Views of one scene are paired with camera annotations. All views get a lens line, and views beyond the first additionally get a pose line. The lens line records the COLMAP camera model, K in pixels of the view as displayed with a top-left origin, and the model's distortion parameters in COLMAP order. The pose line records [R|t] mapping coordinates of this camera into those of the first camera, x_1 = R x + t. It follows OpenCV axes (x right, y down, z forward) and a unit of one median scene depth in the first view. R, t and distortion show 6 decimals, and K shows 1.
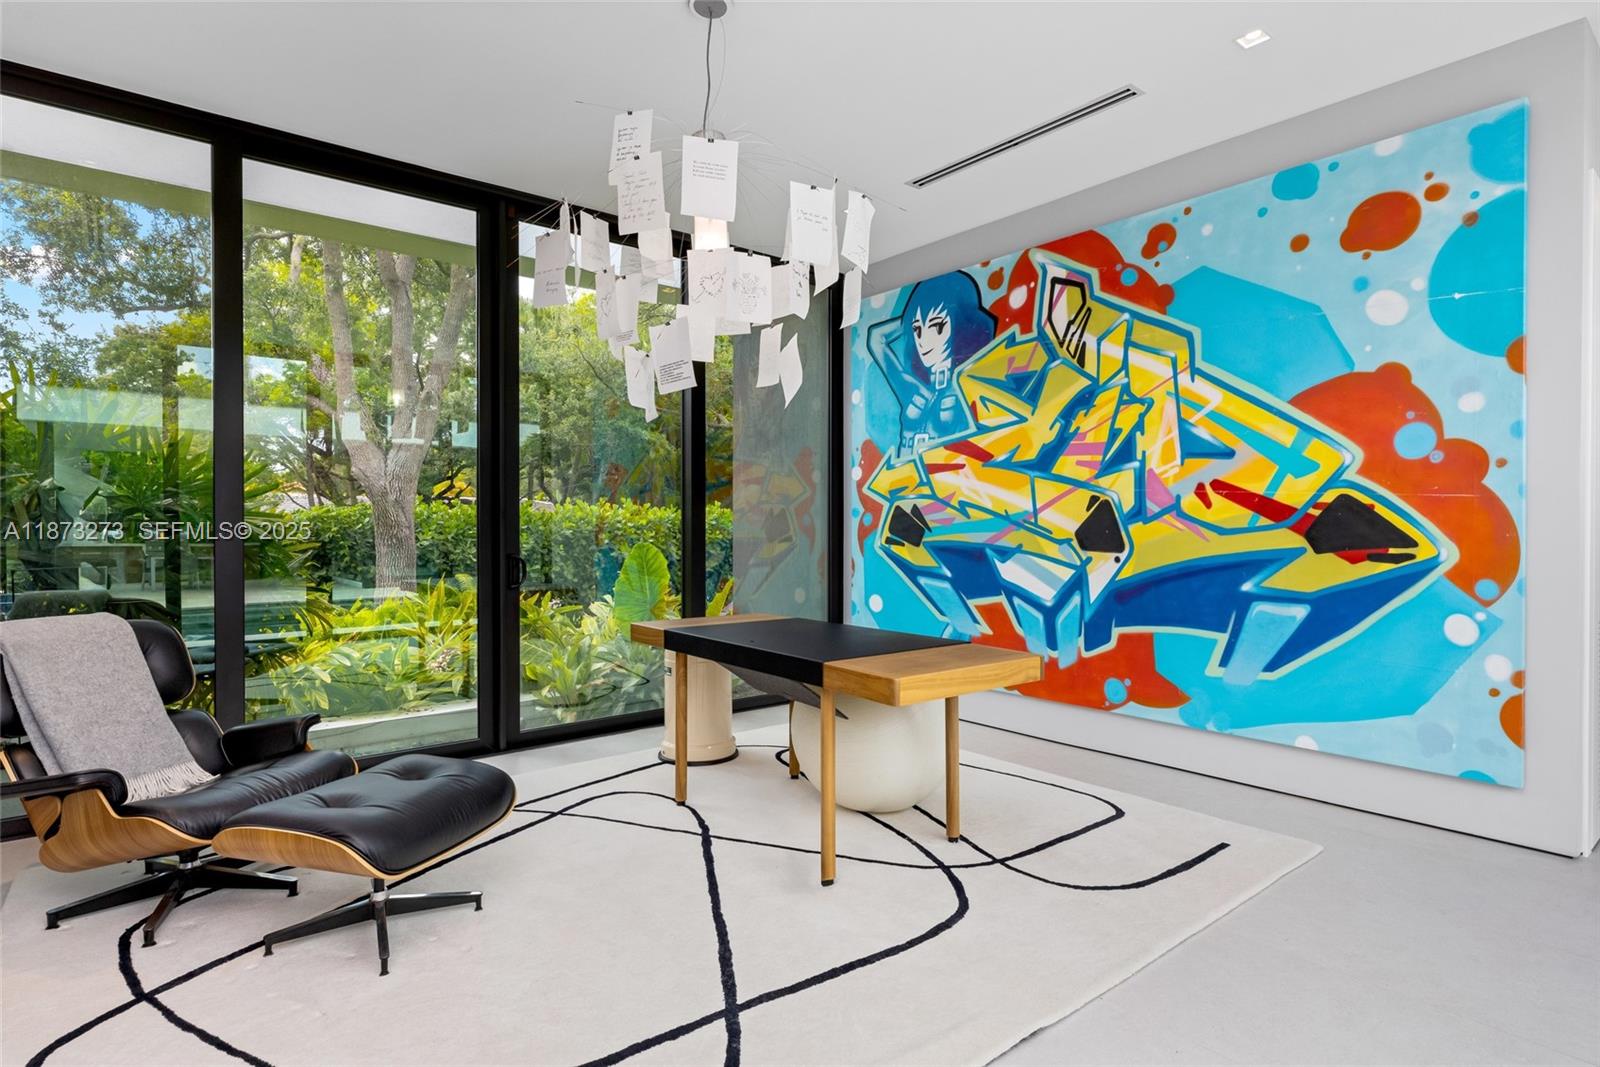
lens RADIAL K [[839.4, 0, 802.7], [0, 839.4, 528.4], [0, 0, 1]] dist [-0.000382, -0.000602]
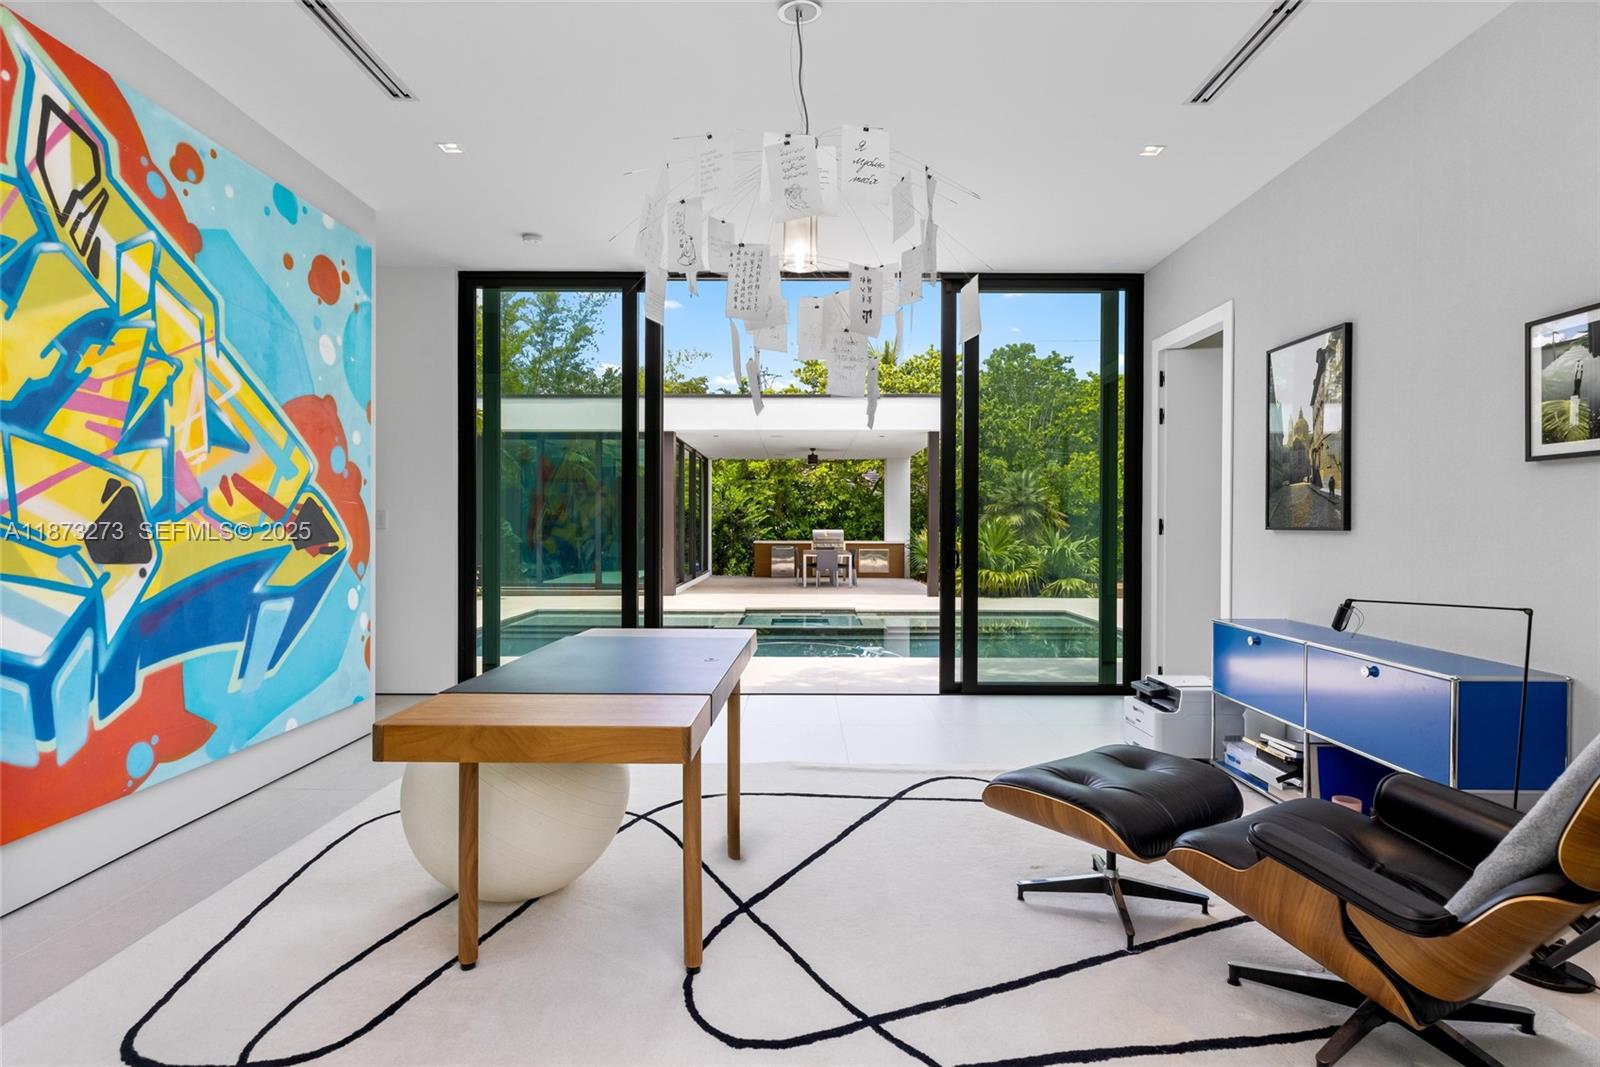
lens RADIAL K [[839.4, 0, 802.7], [0, 839.4, 528.4], [0, 0, 1]] dist [-0.000382, -0.000602]
pose [[-0.777613, -0.001605, 0.628741, -0.511089], [0.004202, 0.999961, 0.007750, -0.003387], [-0.628729, 0.008669, -0.777576, 1.220122]]
